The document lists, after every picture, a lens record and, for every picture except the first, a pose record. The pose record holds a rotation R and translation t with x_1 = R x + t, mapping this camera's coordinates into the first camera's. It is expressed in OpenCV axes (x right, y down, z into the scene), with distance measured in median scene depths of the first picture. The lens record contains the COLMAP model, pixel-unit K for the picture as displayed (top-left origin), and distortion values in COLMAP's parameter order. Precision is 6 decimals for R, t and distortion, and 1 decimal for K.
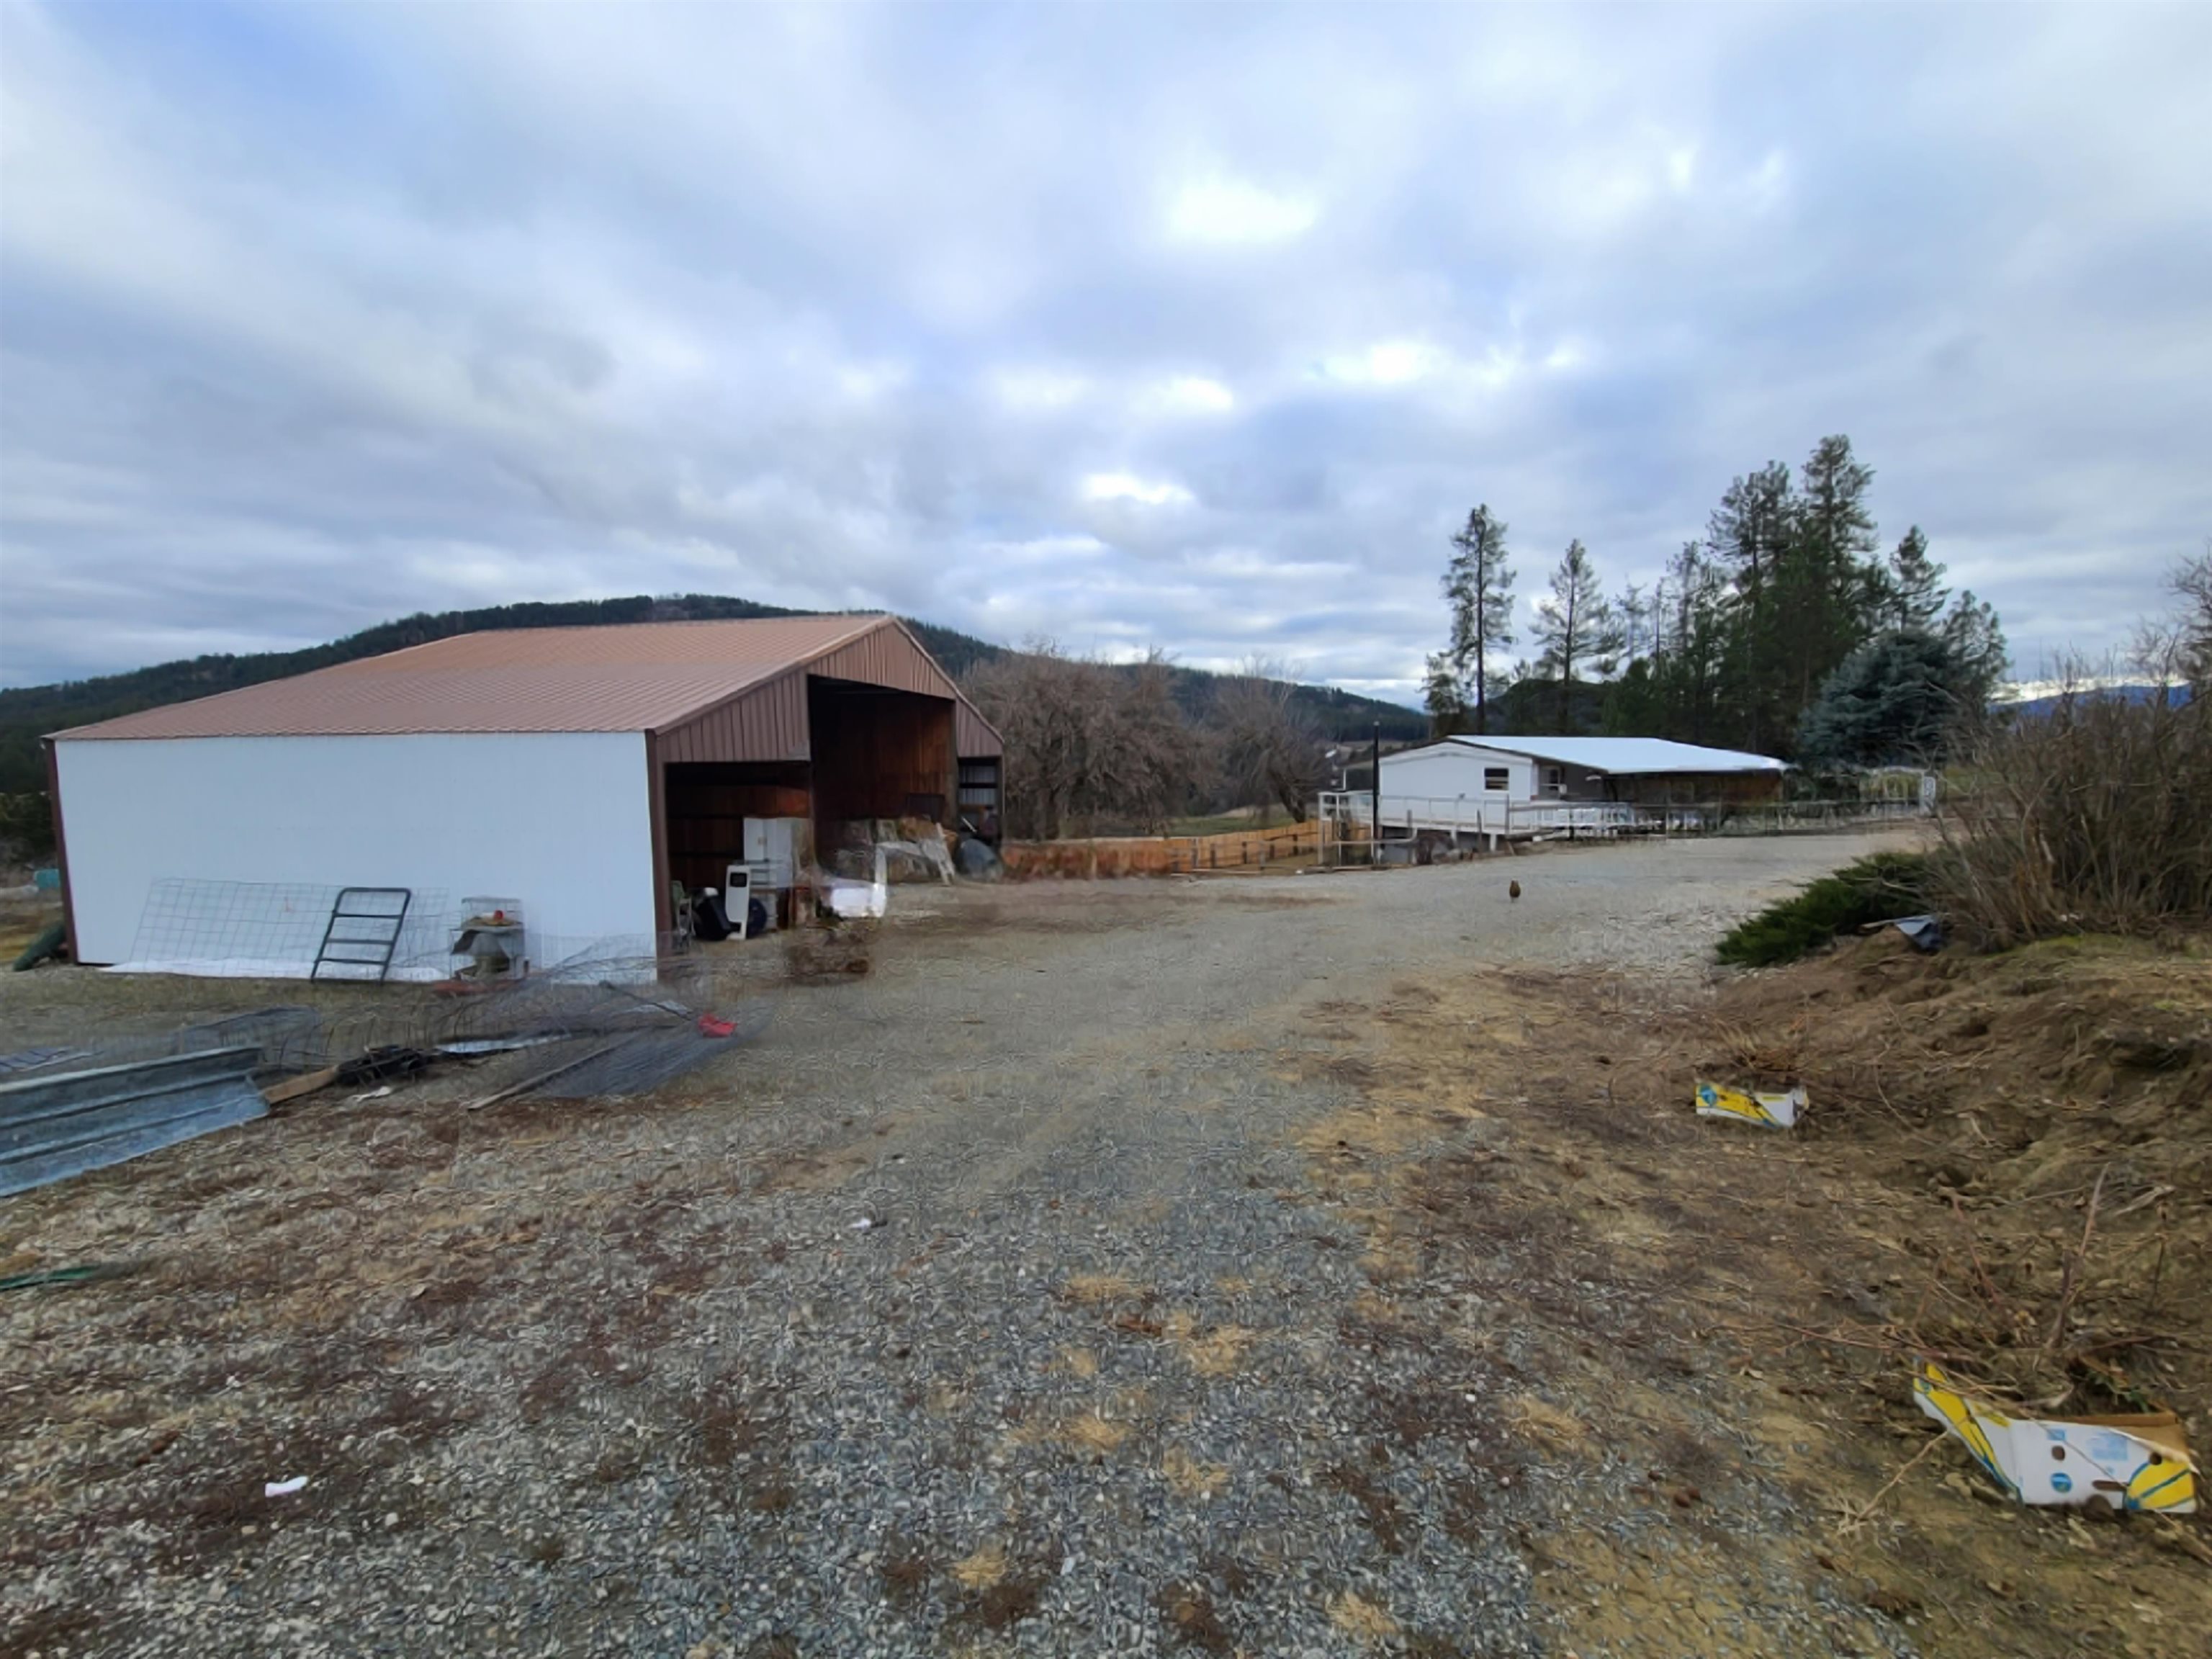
lens RADIAL K [[895.1, 0, 1109.7], [0, 895.1, 838.0], [0, 0, 1]] dist [0.001671, -0.002064]
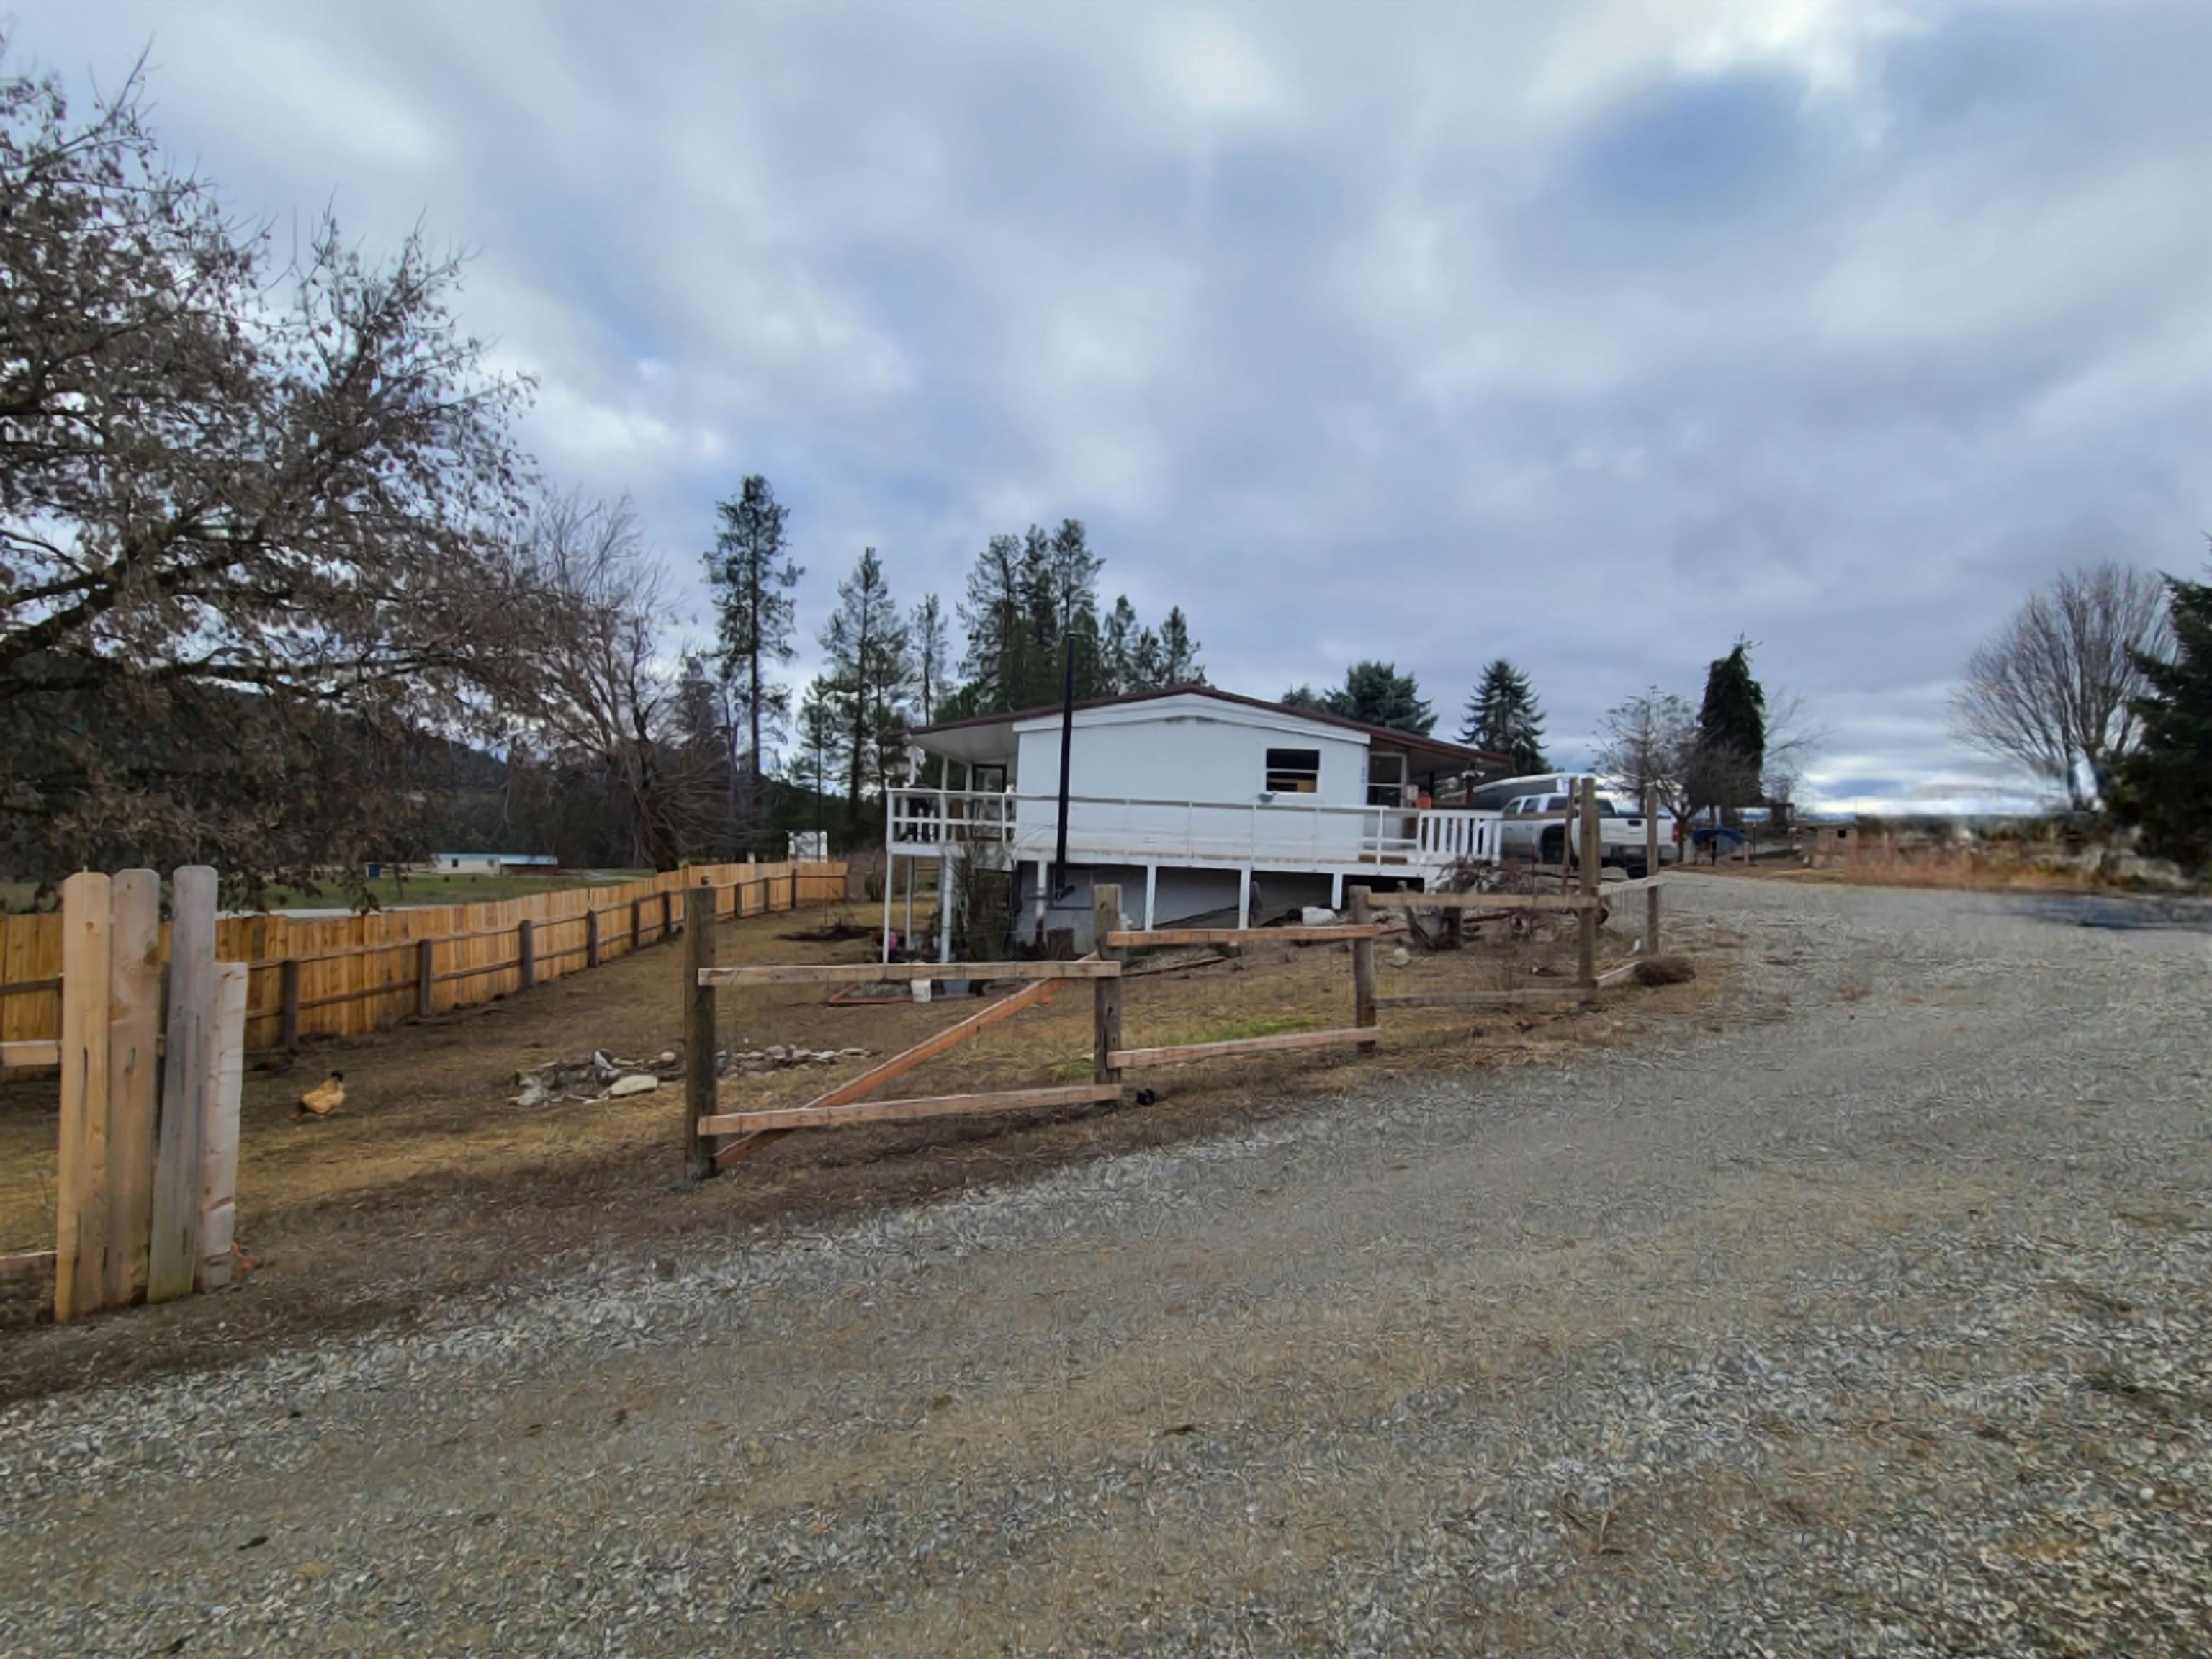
lens RADIAL K [[895.1, 0, 1109.7], [0, 895.1, 838.0], [0, 0, 1]] dist [0.001671, -0.002064]
pose [[0.599963, 0.030052, 0.799463, -0.020716], [0.027592, 0.997922, -0.058219, 0.000424], [-0.799552, 0.056988, 0.597887, 0.319626]]
